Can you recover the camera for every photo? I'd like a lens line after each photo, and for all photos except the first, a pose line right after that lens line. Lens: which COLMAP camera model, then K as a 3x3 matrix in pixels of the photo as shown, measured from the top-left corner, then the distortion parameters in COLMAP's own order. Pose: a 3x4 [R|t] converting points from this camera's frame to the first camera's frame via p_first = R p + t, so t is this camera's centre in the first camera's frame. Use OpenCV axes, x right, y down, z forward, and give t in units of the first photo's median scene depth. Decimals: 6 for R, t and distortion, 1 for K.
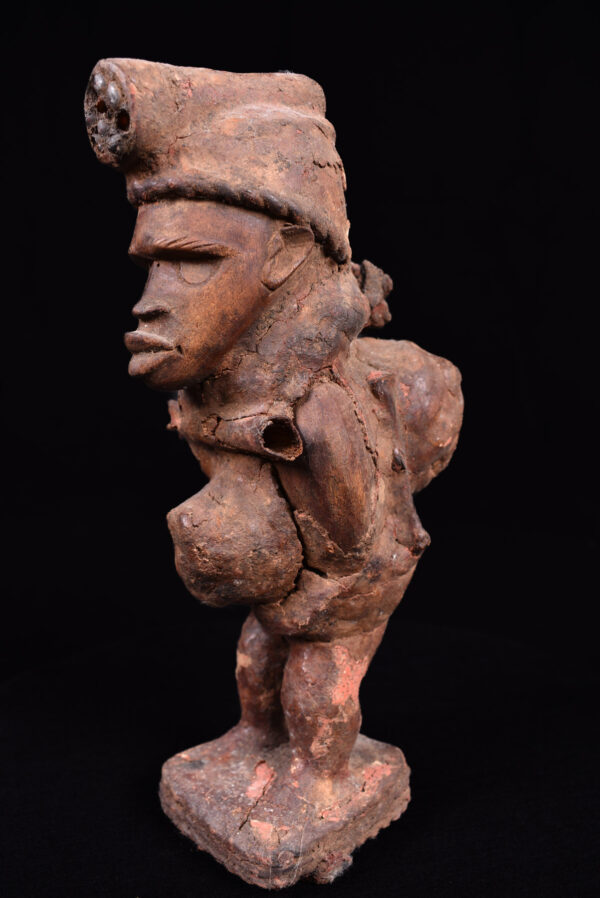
lens RADIAL K [[877.1, 0, 300.0], [0, 877.1, 449.0], [0, 0, 1]] dist [-0.104694, 0.017691]
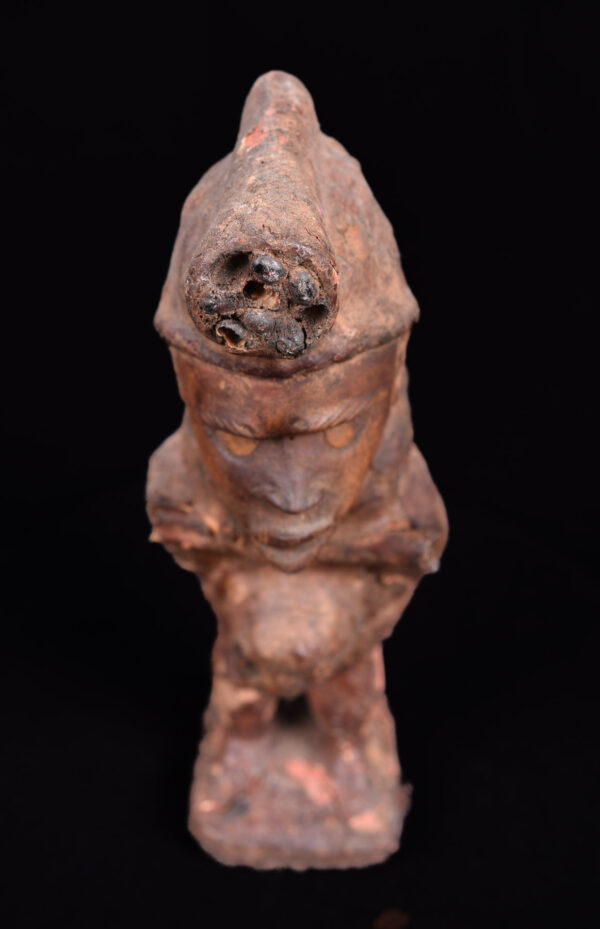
lens RADIAL K [[1046.7, 0, 300.0], [0, 1046.7, 464.5], [0, 0, 1]] dist [-0.075294, -0.002119]
pose [[0.652677, -0.471897, 0.592728, -0.692346], [0.129320, 0.840246, 0.526557, -0.656179], [-0.746518, -0.267020, 0.609435, 0.424833]]
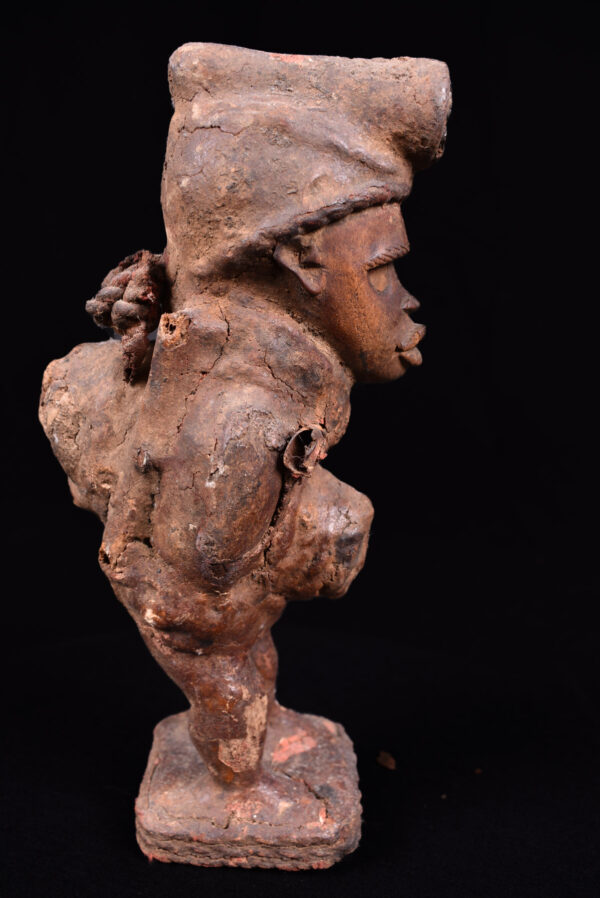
lens RADIAL K [[877.1, 0, 300.0], [0, 877.1, 449.0], [0, 0, 1]] dist [-0.104694, 0.017691]
pose [[-0.778191, -0.162351, 0.606680, -0.732694], [0.117403, 0.911373, 0.394482, -0.423224], [-0.616956, 0.378208, -0.690162, 1.834182]]
